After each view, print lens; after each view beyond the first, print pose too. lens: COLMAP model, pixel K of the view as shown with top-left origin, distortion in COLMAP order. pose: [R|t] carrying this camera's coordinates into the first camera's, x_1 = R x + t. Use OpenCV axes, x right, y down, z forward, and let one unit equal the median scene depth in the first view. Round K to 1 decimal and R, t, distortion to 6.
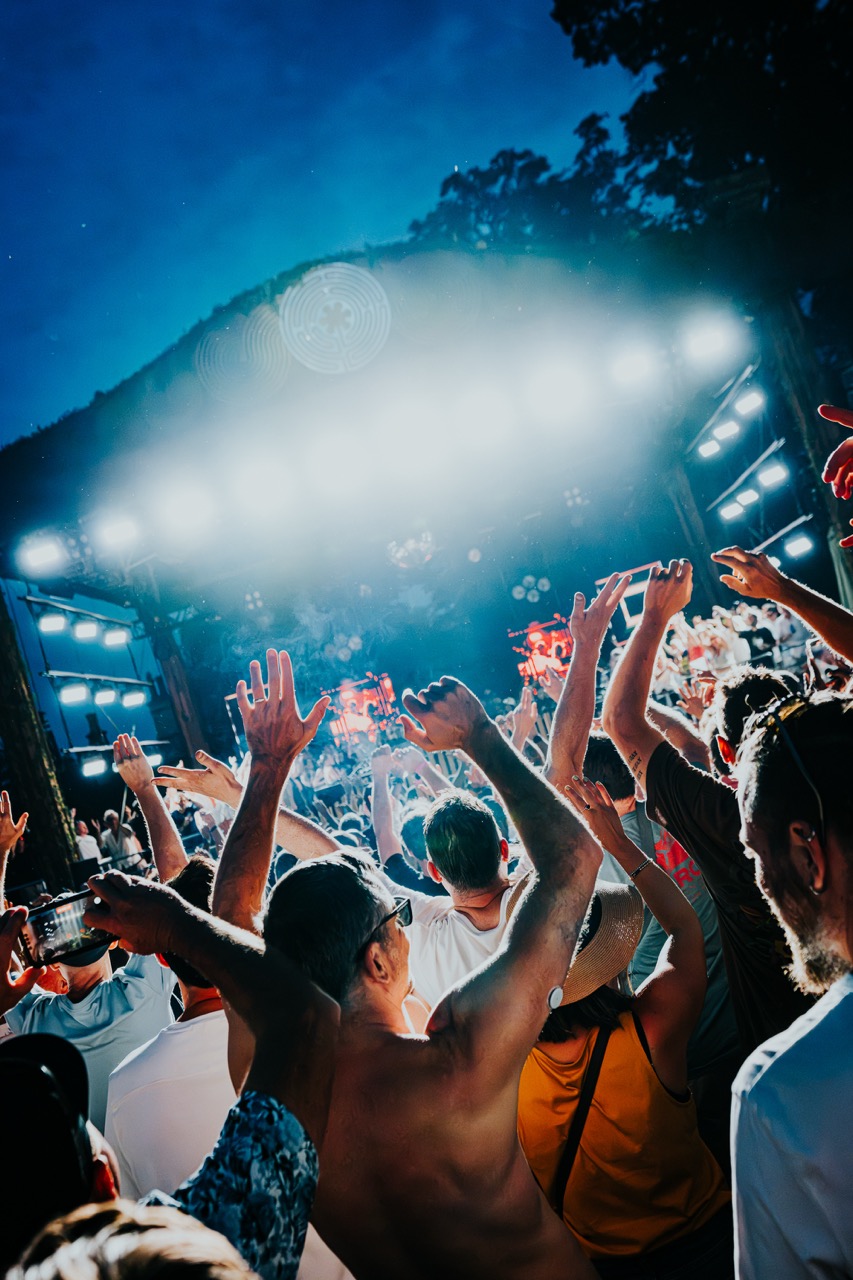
lens RADIAL K [[1256.6, 0, 425.2], [0, 1256.6, 641.6], [0, 0, 1]] dist [0.008517, 0.000000]
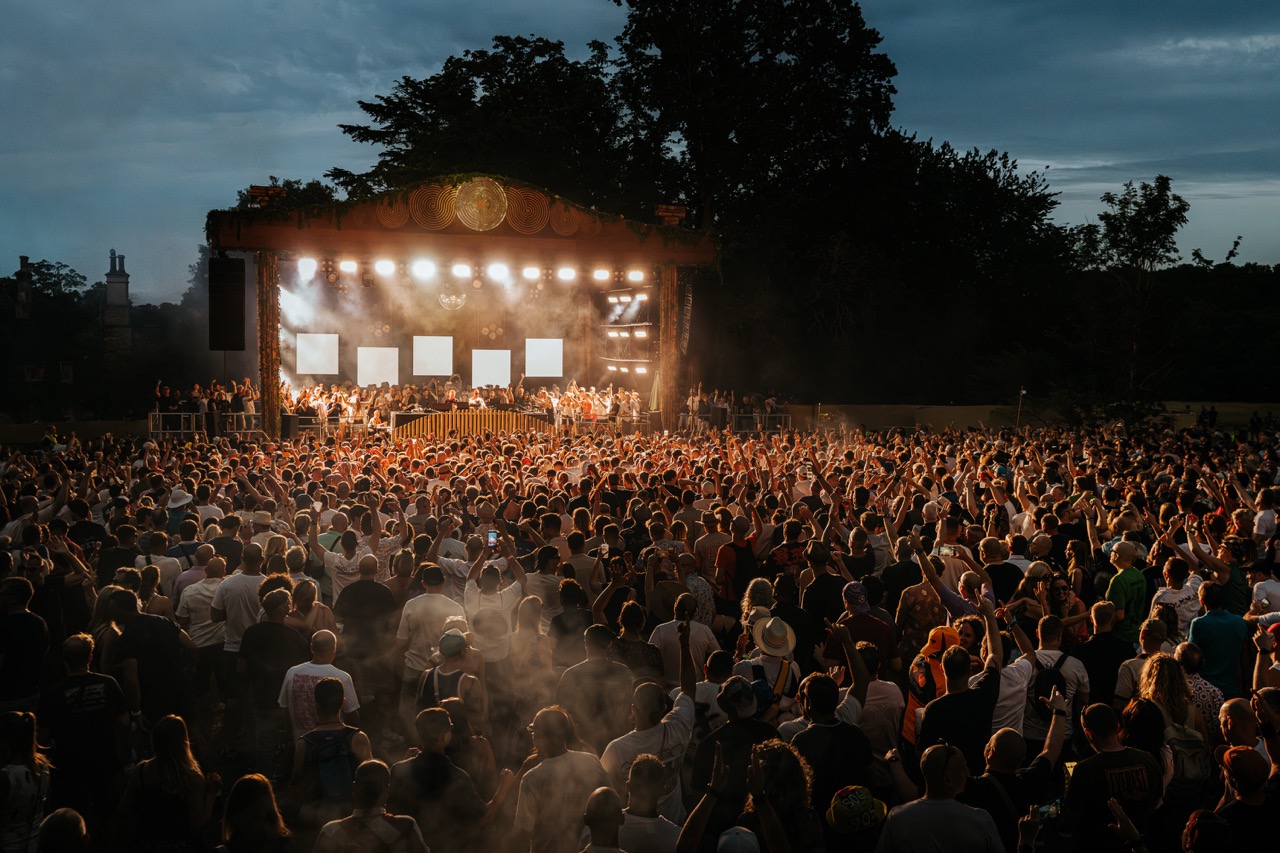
lens RADIAL K [[1256.6, 0, 644.8], [0, 1256.6, 430.7], [0, 0, 1]] dist [0.008517, 0.000000]
pose [[0.889100, 0.288506, 0.355338, -0.427601], [-0.321251, 0.946330, 0.035465, -0.056536], [-0.326035, -0.145685, 0.934065, -1.013080]]
